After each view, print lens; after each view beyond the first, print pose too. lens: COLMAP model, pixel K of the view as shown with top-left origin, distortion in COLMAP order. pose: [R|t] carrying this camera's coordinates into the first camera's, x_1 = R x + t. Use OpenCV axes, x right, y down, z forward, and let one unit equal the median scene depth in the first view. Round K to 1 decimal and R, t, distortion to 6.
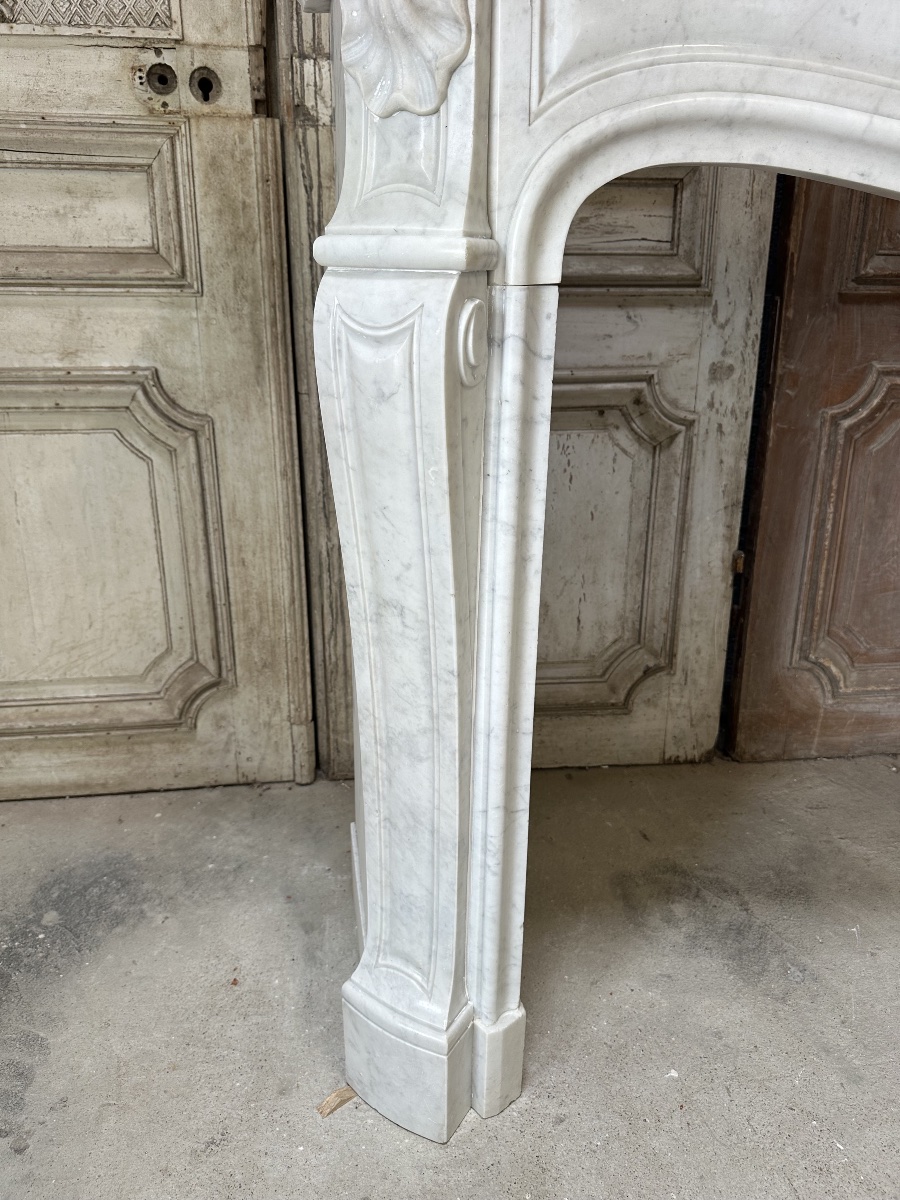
lens RADIAL K [[842.7, 0, 450.2], [0, 842.7, 593.4], [0, 0, 1]] dist [0.071406, -0.111190]
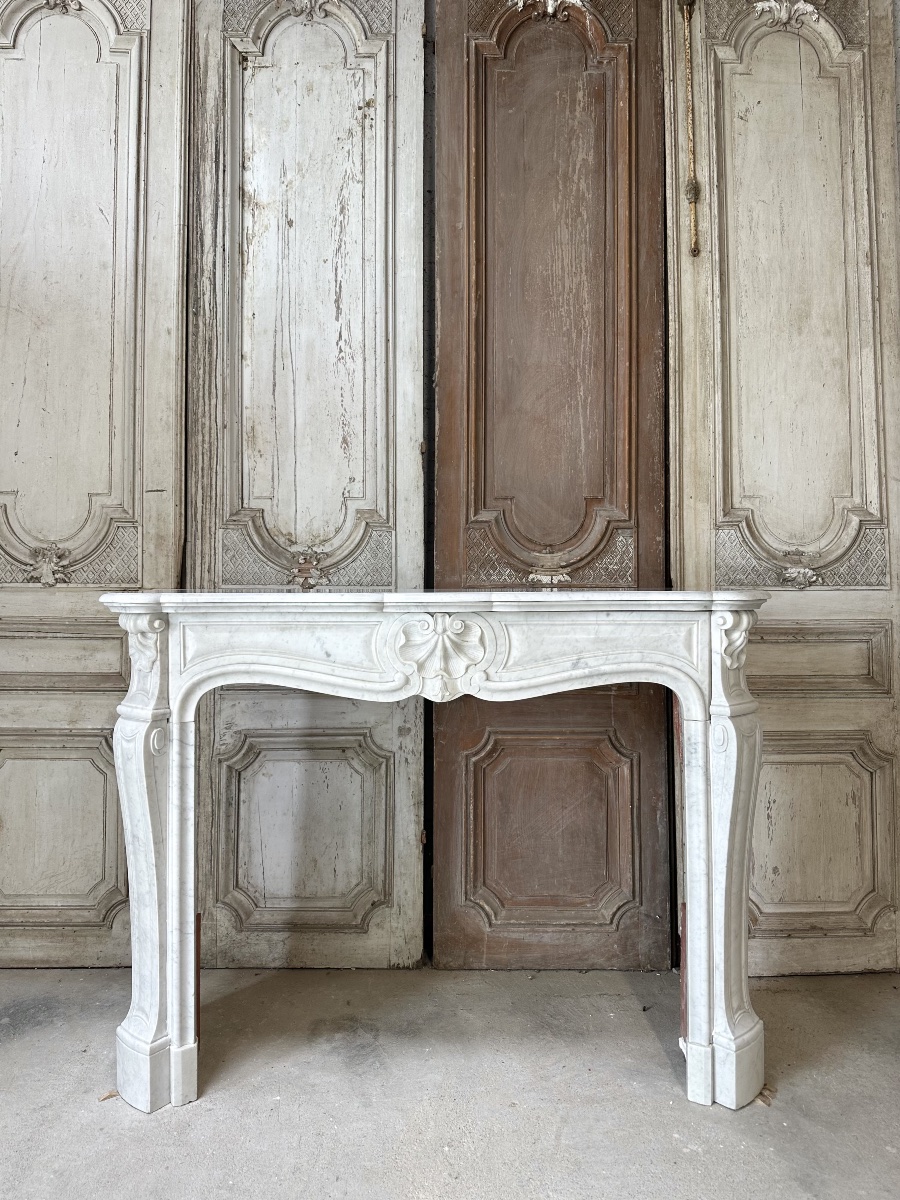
lens RADIAL K [[834.2, 0, 461.1], [0, 834.2, 602.5], [0, 0, 1]] dist [0.182159, -0.375175]
pose [[0.994585, 0.000022, -0.103924, 0.640737], [-0.035054, 0.941465, -0.335282, 0.096222], [0.097834, 0.337110, 0.936368, -0.855737]]
